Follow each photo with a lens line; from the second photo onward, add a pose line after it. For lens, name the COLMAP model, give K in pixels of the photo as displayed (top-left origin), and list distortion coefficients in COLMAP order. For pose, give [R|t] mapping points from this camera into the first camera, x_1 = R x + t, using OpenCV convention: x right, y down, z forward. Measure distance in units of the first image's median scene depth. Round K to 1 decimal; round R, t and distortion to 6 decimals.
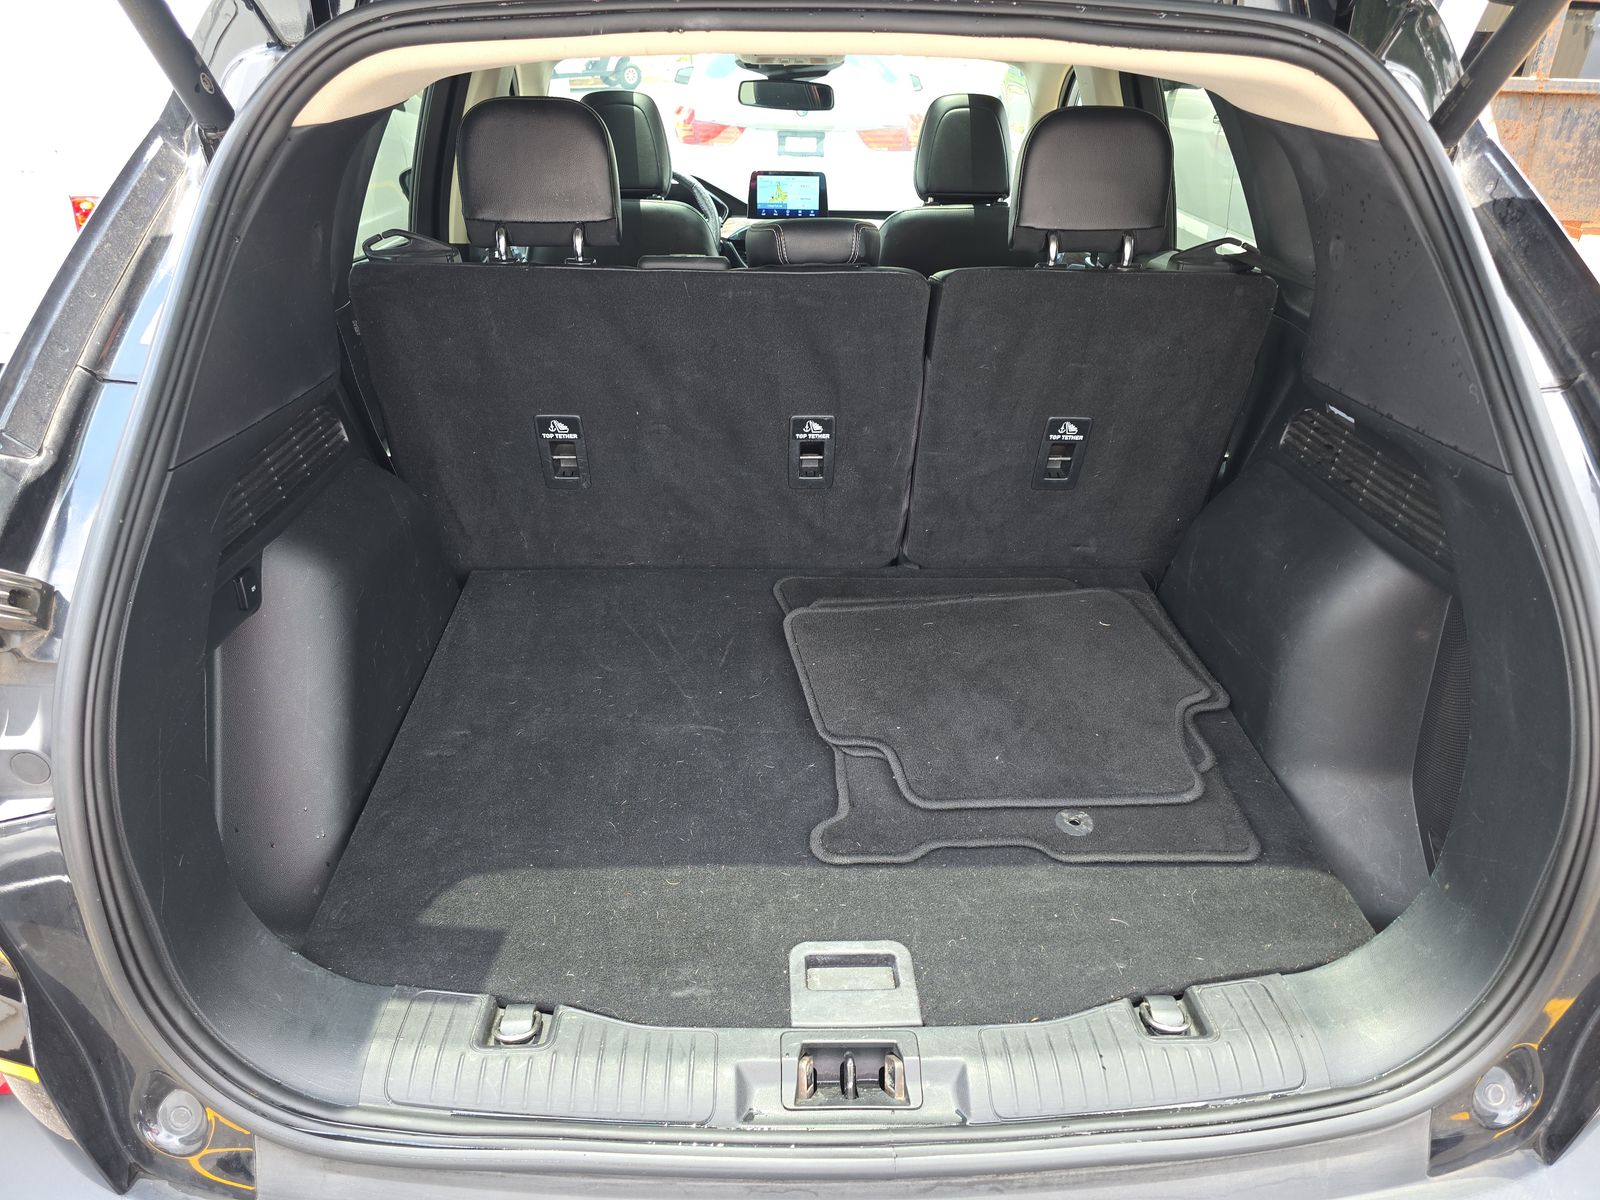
lens RADIAL K [[1066.0, 0, 798.4], [0, 1066.0, 602.4], [0, 0, 1]] dist [0.040006, -0.030173]
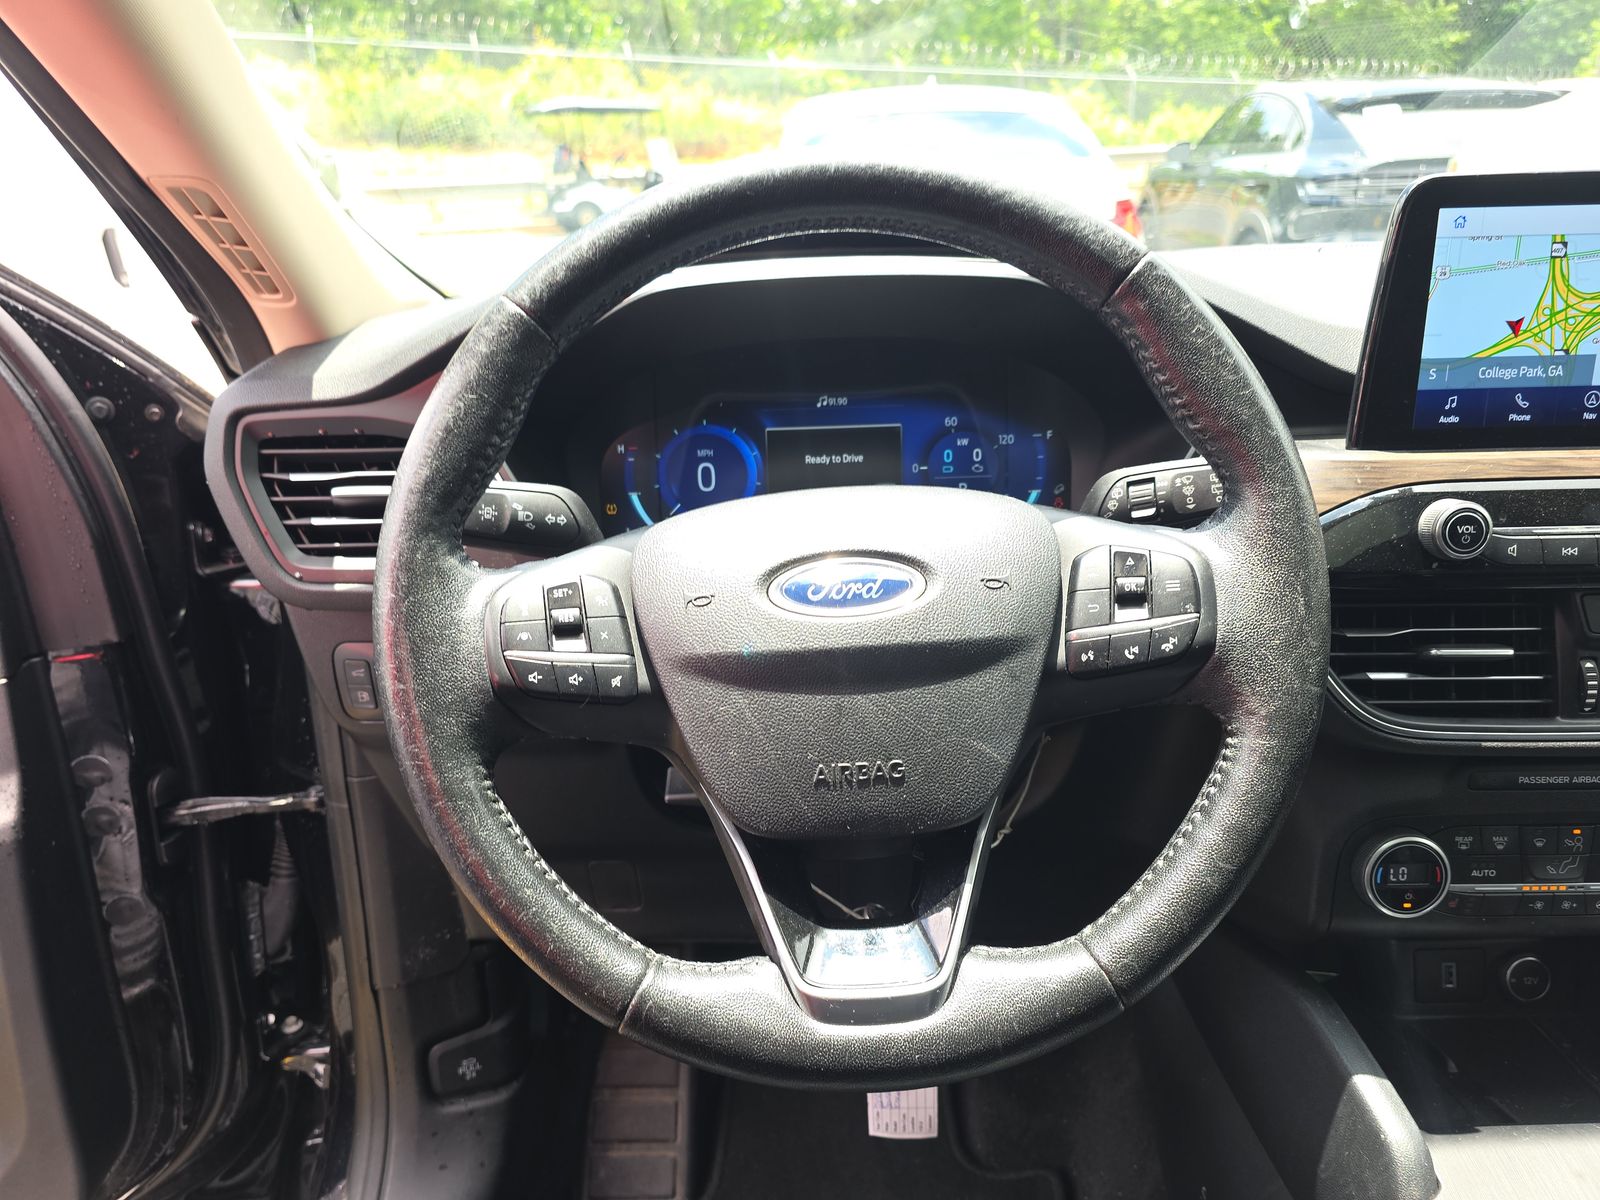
lens RADIAL K [[1066.0, 0, 801.8], [0, 1066.0, 589.6], [0, 0, 1]] dist [0.040006, -0.030173]
pose [[0.998717, -0.028616, -0.041769, -0.131736], [0.022825, 0.990845, -0.133064, -0.313846], [0.045194, 0.131940, 0.990227, 0.824096]]
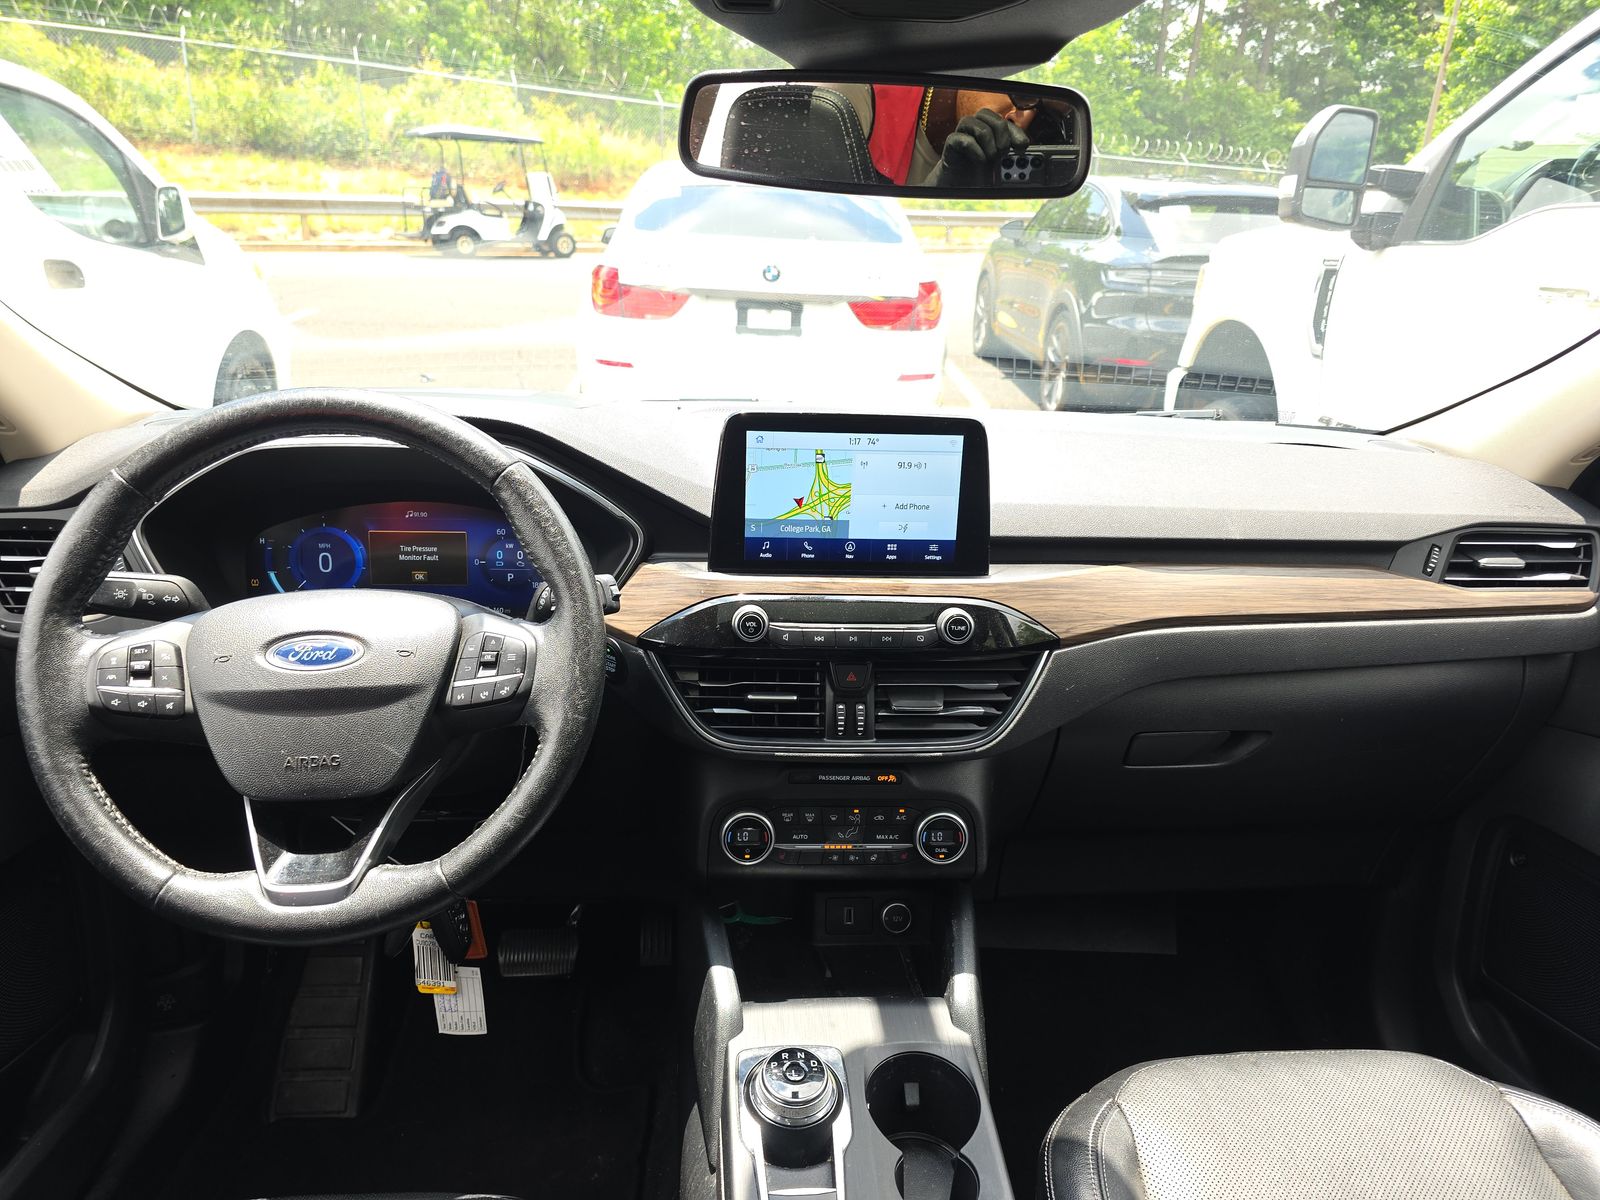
lens RADIAL K [[1066.0, 0, 806.3], [0, 1066.0, 600.5], [0, 0, 1]] dist [0.040006, -0.030173]
pose [[0.998020, 0.004213, 0.062758, -0.039632], [0.005068, 0.989124, -0.146999, -0.308568], [-0.062695, 0.147026, 0.987144, 0.720036]]
